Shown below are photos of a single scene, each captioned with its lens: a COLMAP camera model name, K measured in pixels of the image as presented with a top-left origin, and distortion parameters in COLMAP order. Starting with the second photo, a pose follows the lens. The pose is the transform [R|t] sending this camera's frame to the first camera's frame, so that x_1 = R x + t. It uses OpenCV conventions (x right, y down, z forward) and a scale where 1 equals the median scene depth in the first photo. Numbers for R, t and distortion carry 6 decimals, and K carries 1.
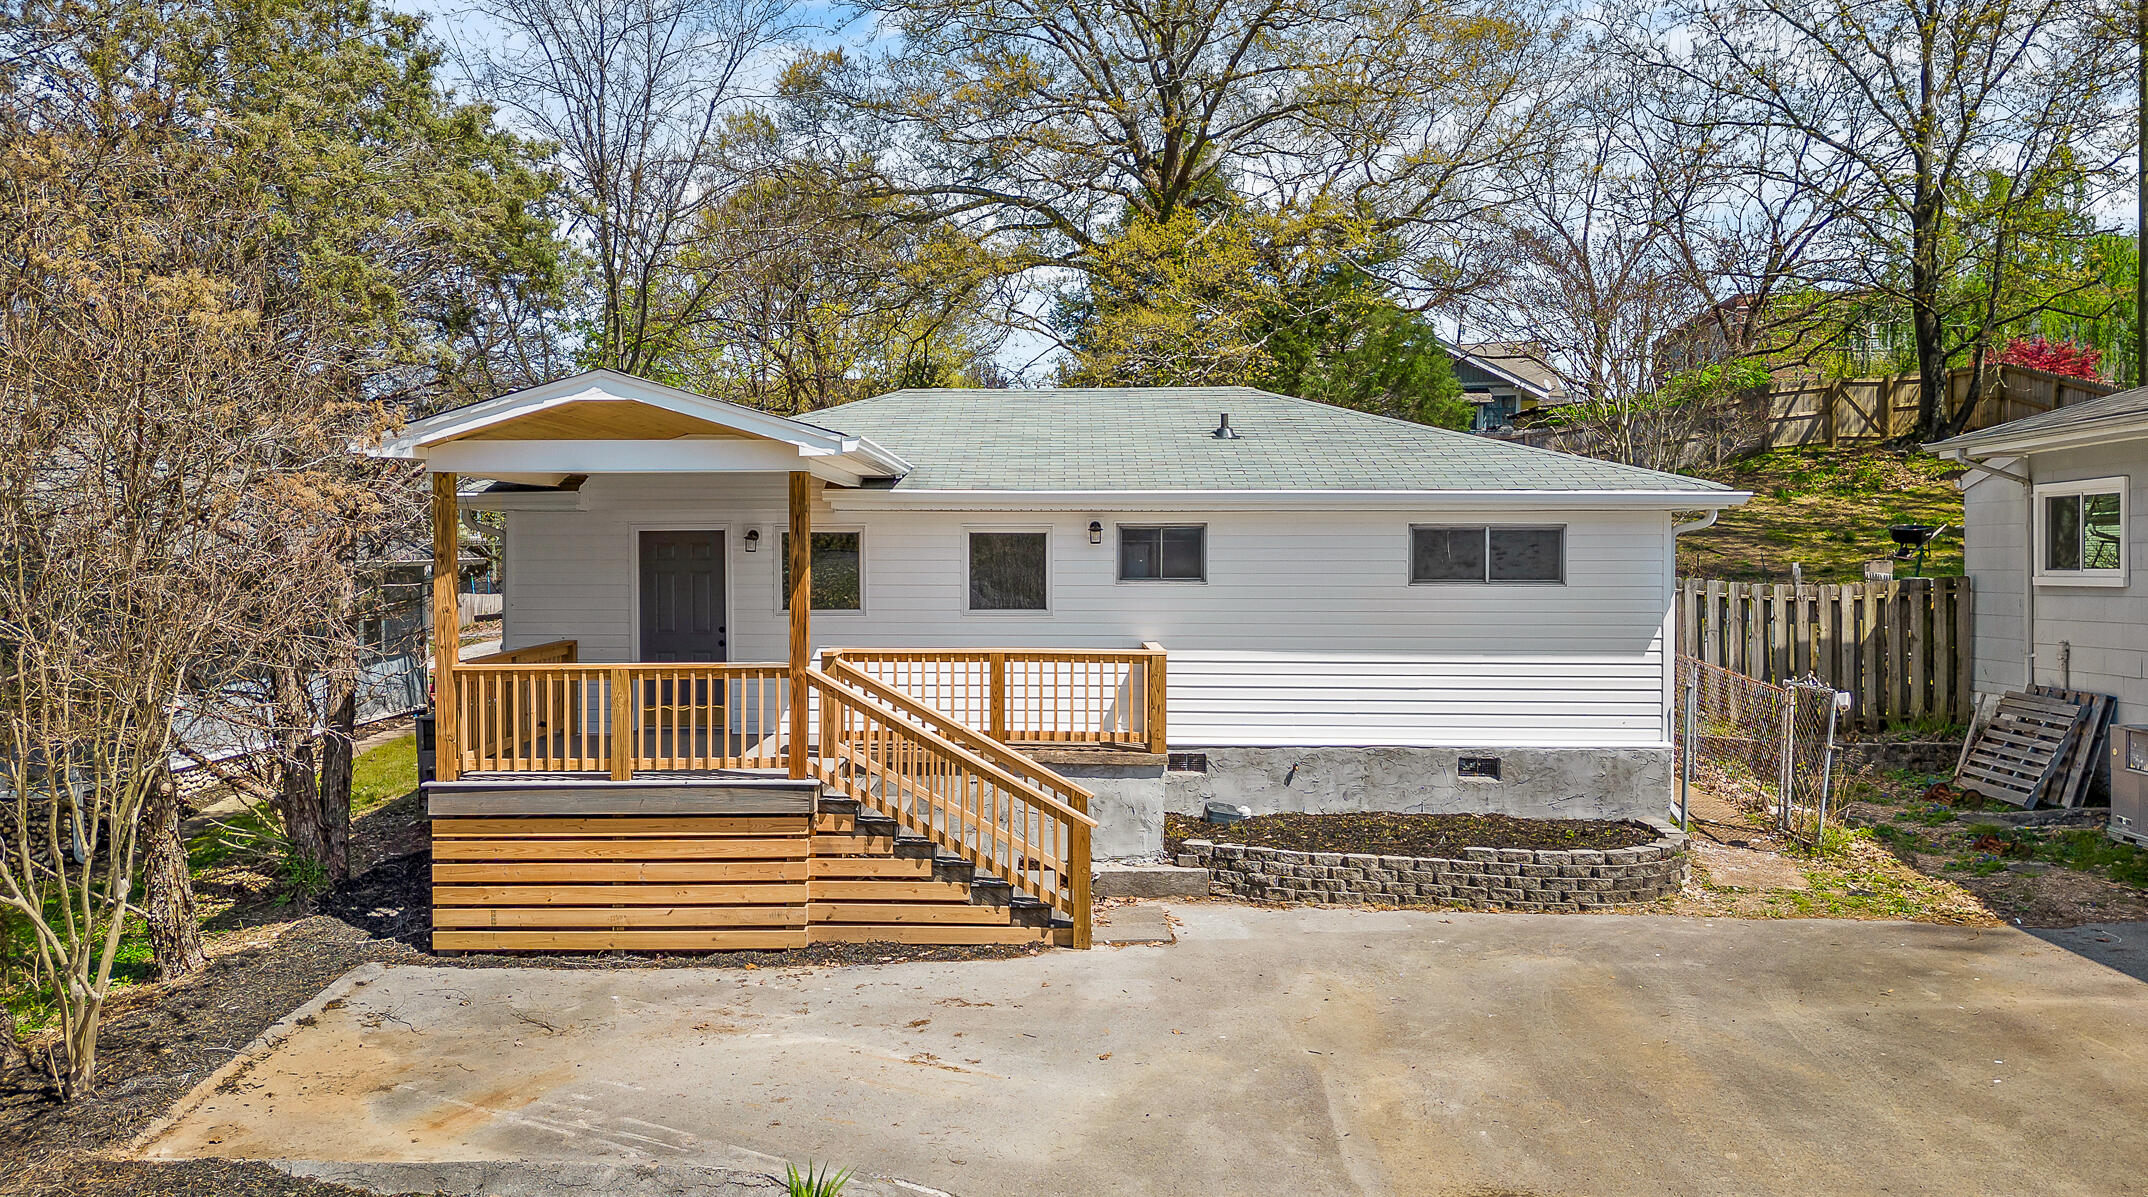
lens RADIAL K [[1594.6, 0, 1082.1], [0, 1594.6, 606.0], [0, 0, 1]] dist [0.063702, -0.062208]
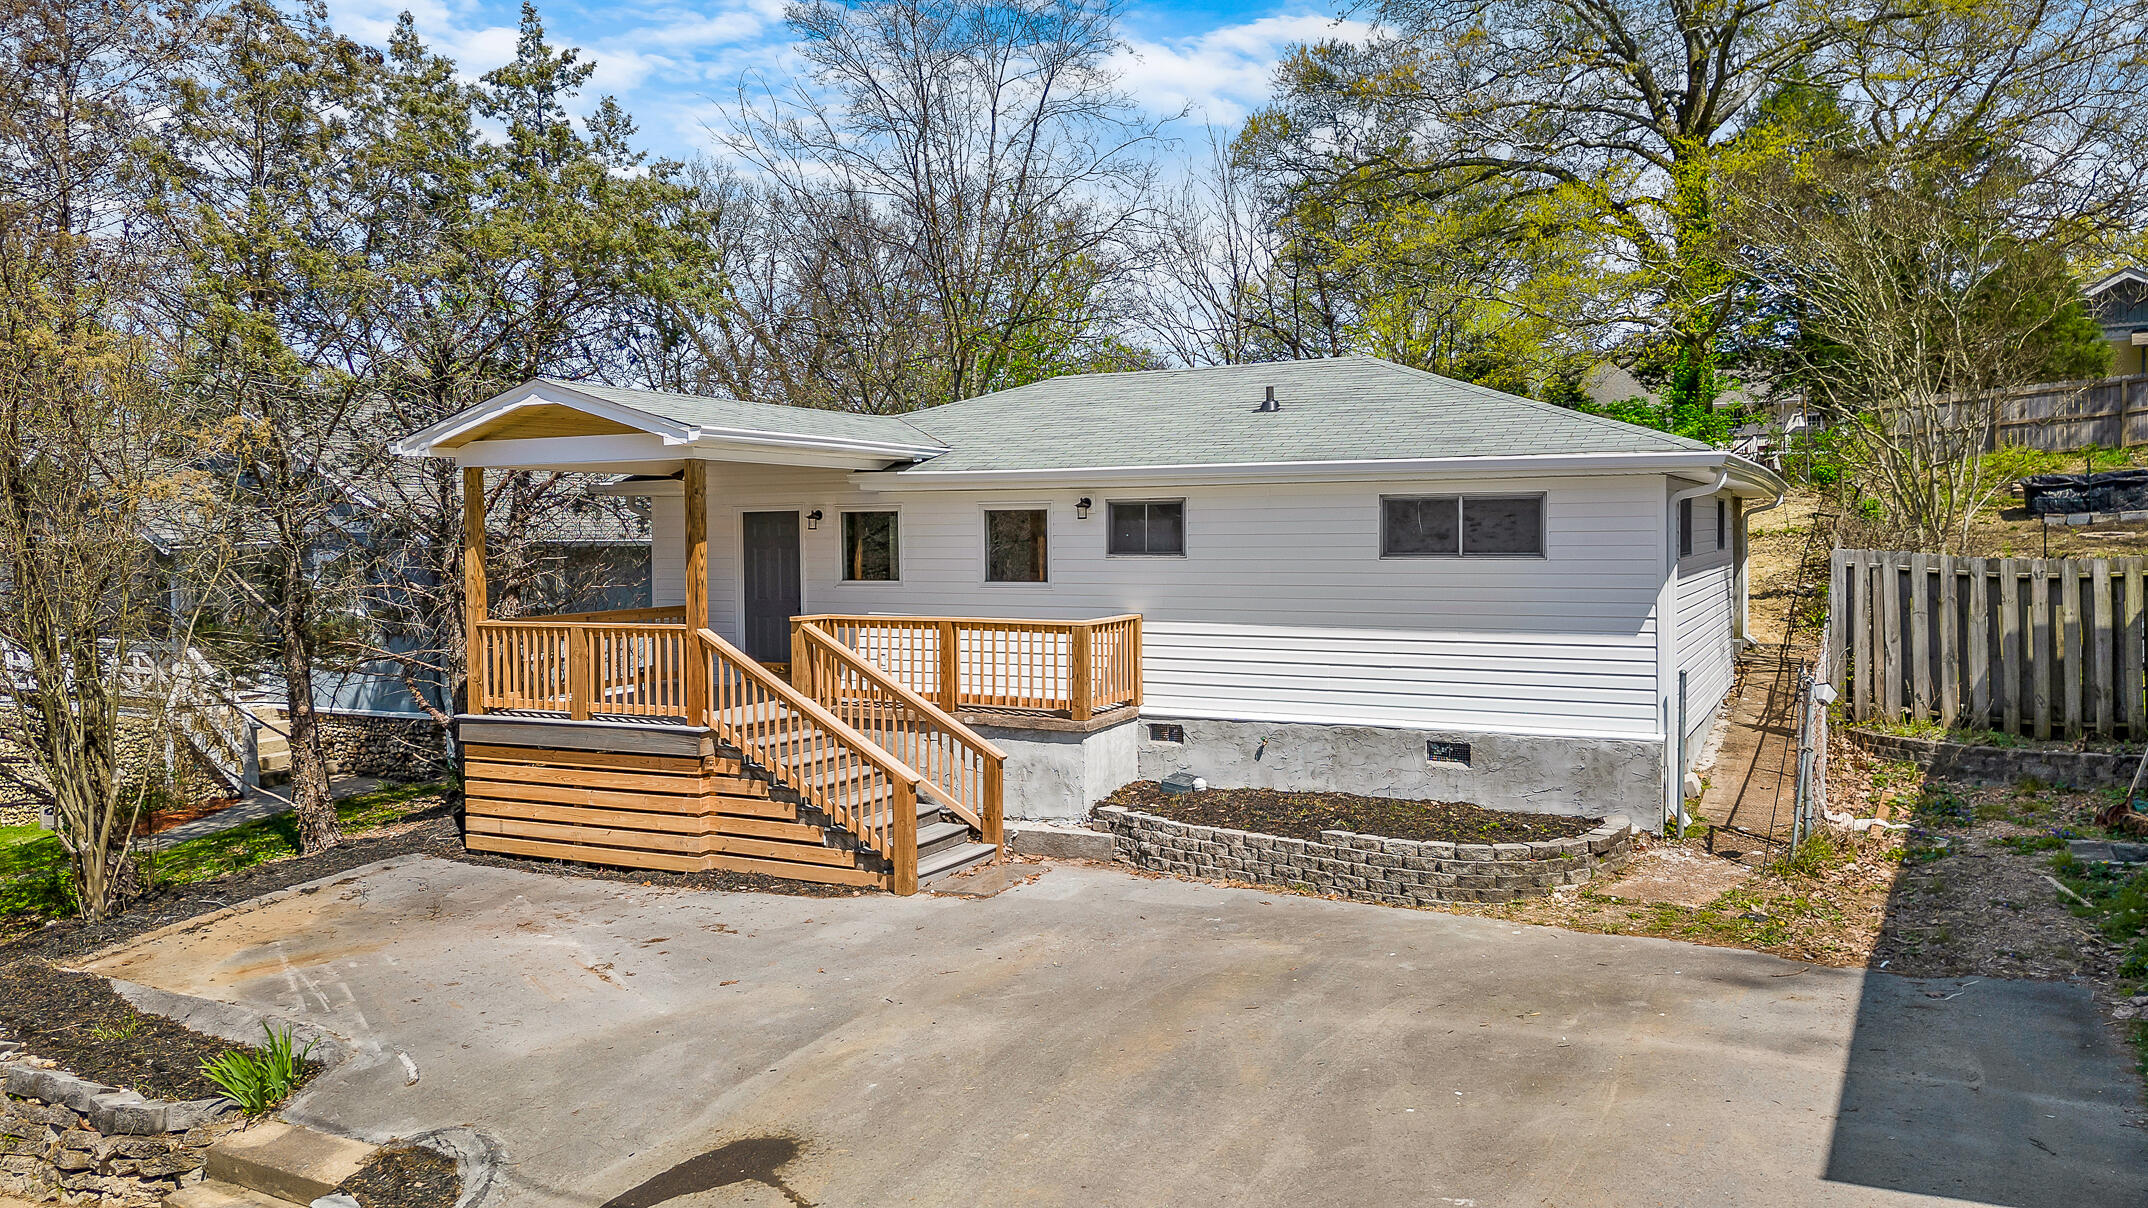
lens RADIAL K [[1538.0, 0, 1070.1], [0, 1538.0, 597.1], [0, 0, 1]] dist [0.065700, -0.092496]
pose [[0.907760, 0.010435, -0.419360, 0.459555], [-0.006553, 0.999921, 0.010695, 0.001417], [0.419438, -0.006961, 0.907757, 0.089829]]
